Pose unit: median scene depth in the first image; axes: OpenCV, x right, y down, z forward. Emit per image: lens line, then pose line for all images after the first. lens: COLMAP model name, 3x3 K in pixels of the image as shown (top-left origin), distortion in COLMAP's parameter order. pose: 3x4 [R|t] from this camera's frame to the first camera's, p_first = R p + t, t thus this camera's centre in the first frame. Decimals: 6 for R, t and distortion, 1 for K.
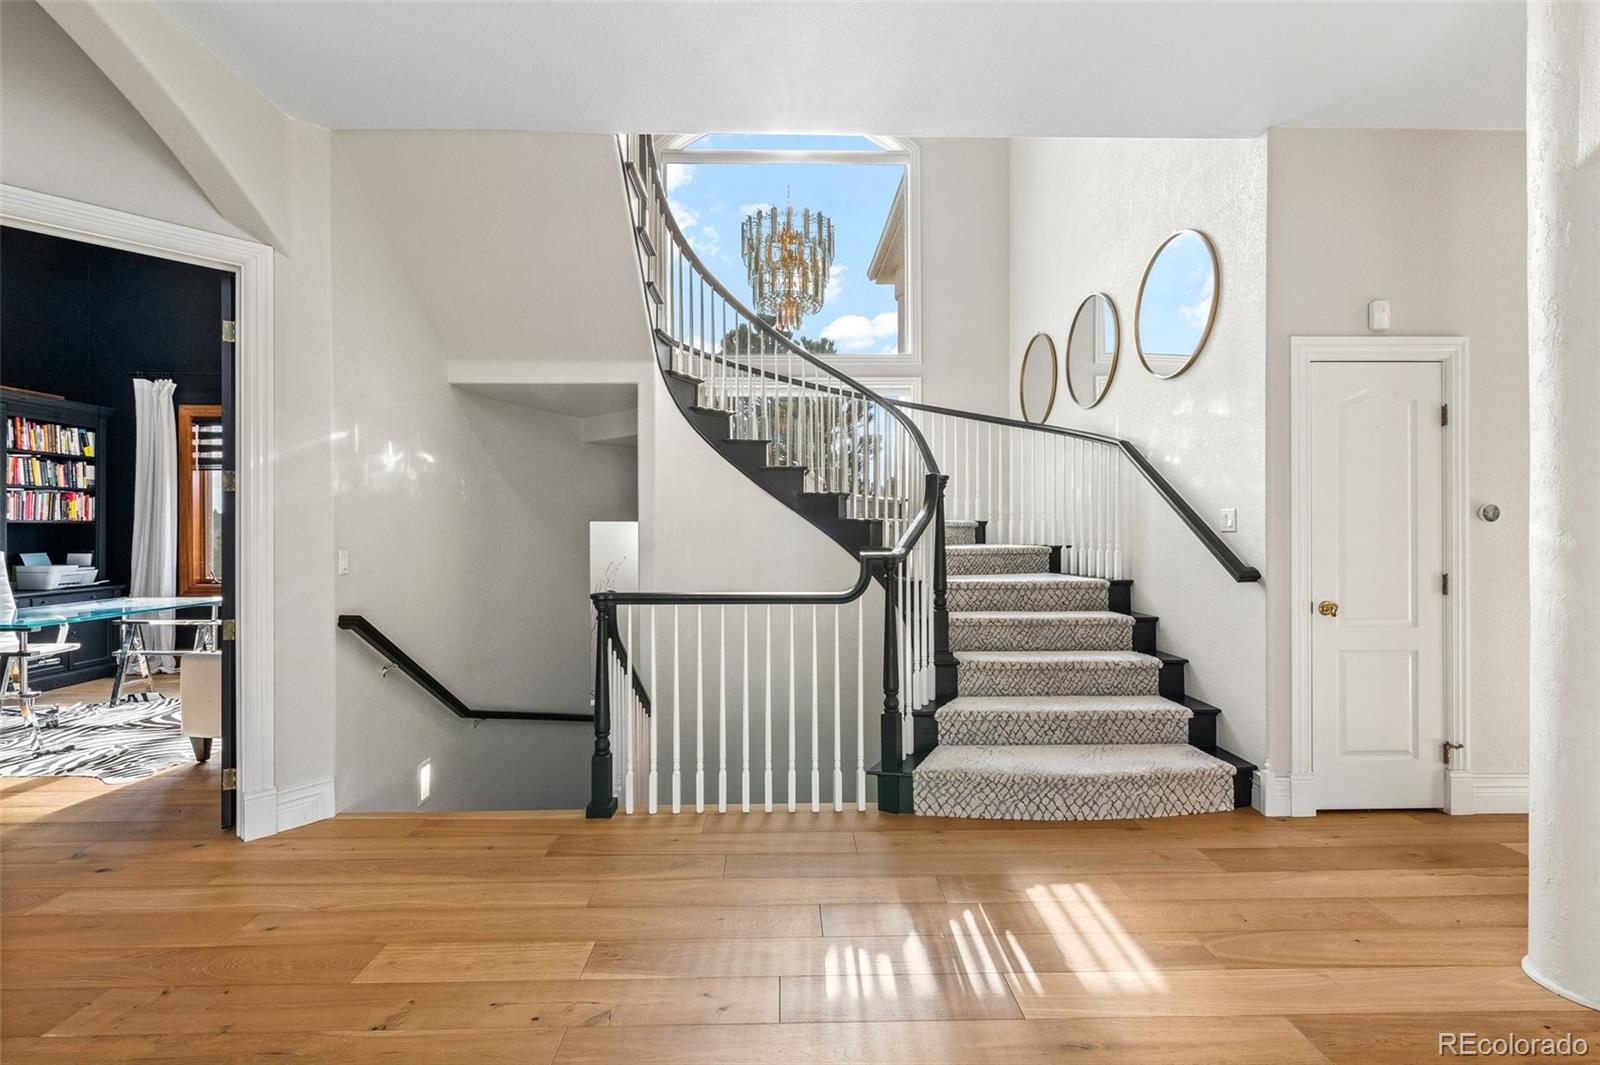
lens RADIAL K [[691.3, 0, 800.7], [0, 691.3, 517.0], [0, 0, 1]] dist [0.001155, -0.000048]
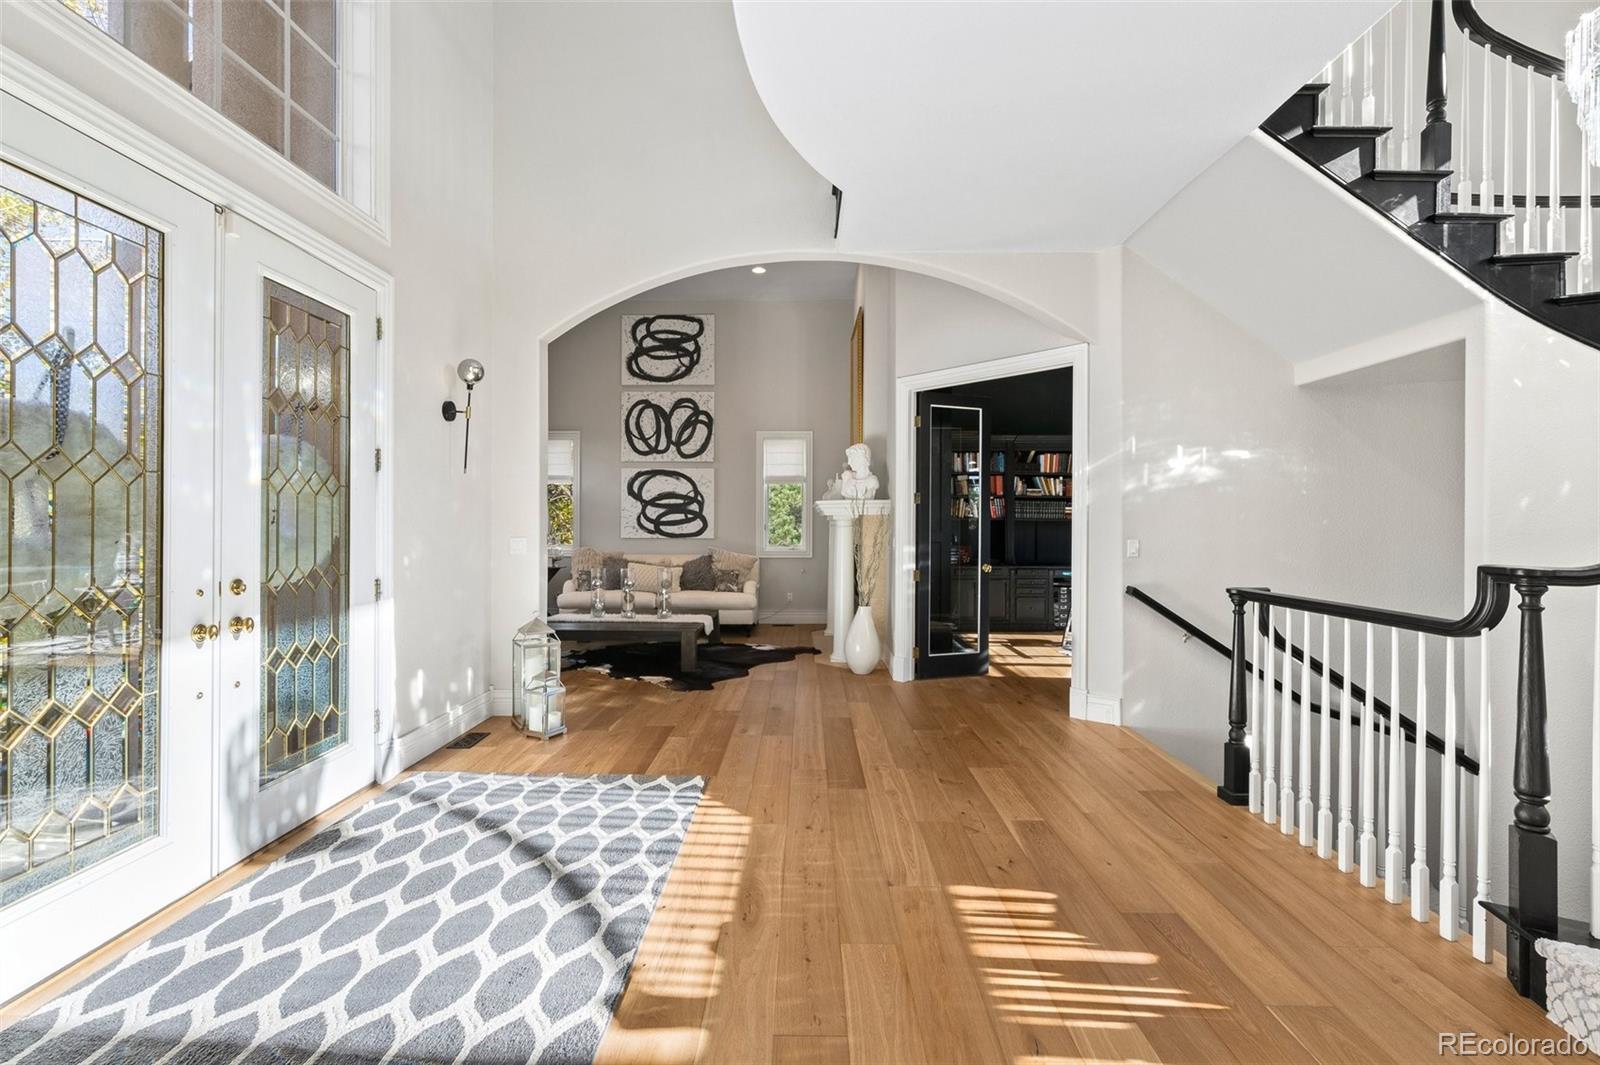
lens RADIAL K [[694.2, 0, 782.5], [0, 694.2, 524.2], [0, 0, 1]] dist [-0.002534, -0.000506]
pose [[-0.056440, 0.002410, -0.998403, 0.784761], [0.003639, 0.999991, 0.002208, 0.010777], [0.998399, -0.003508, -0.056448, 0.387127]]
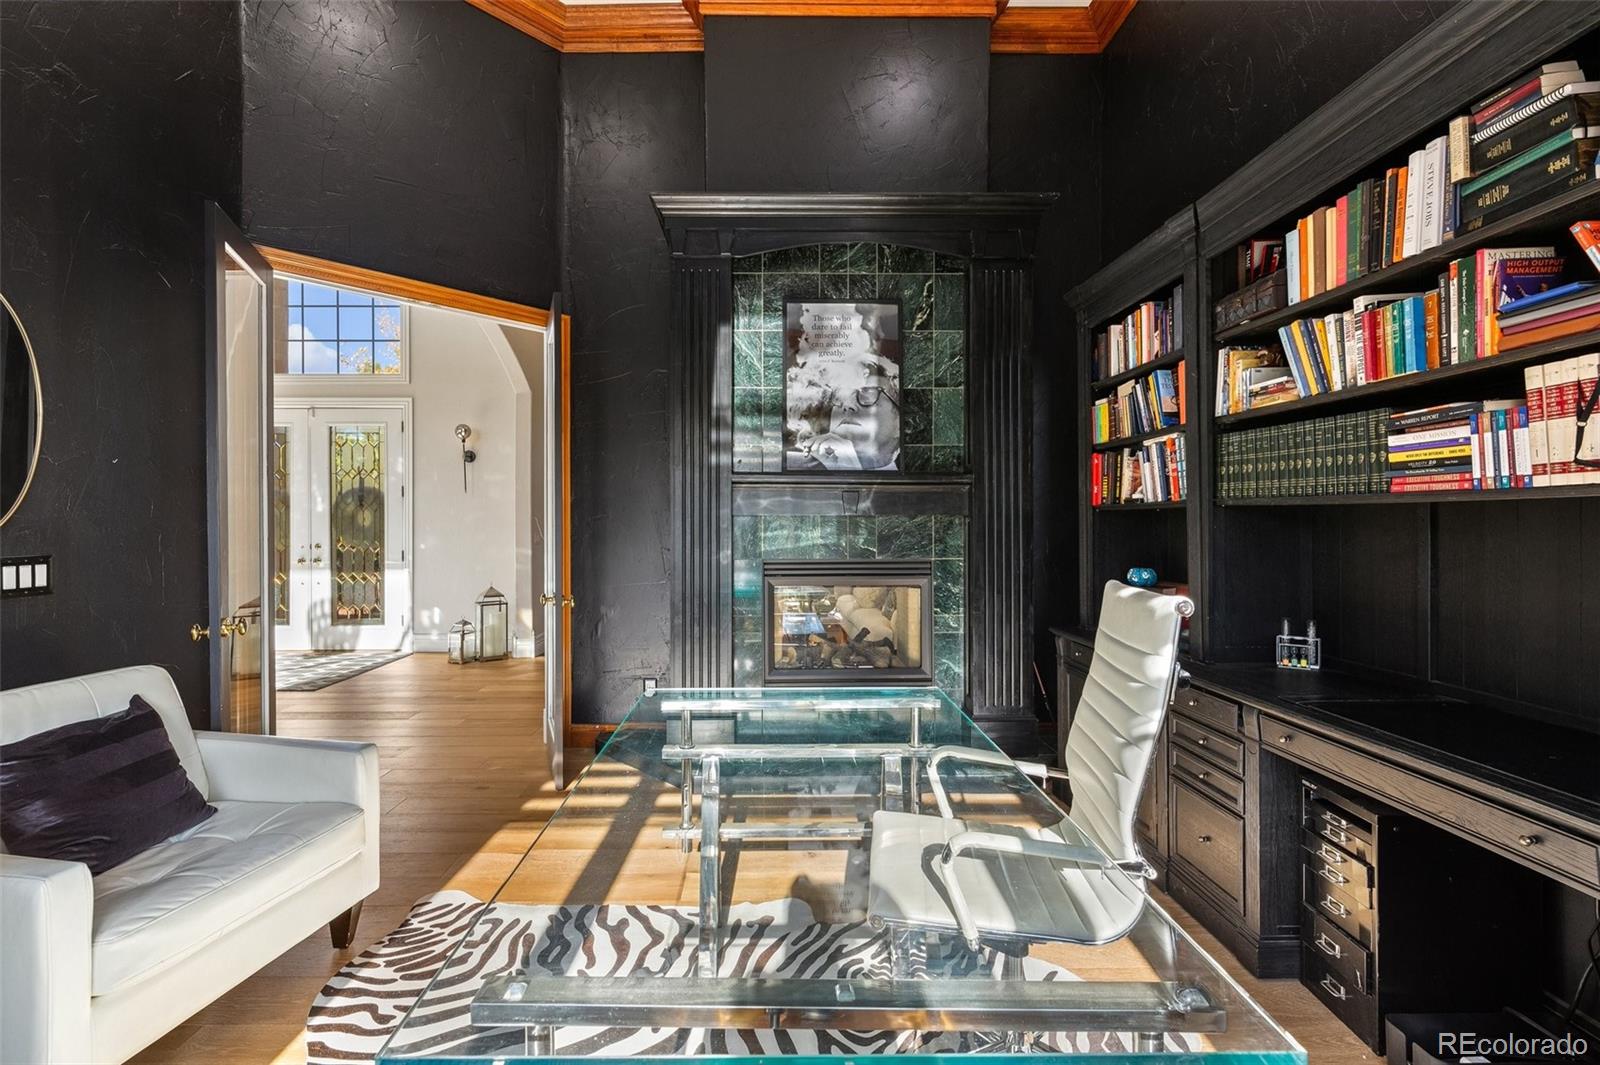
lens RADIAL K [[694.2, 0, 782.5], [0, 694.2, 524.2], [0, 0, 1]] dist [-0.002534, -0.000506]
pose [[-1.000000, 0.000688, 0.000584, -1.480694], [0.000684, 0.999966, -0.008211, 0.031612], [-0.000590, -0.008211, -0.999966, 1.893560]]
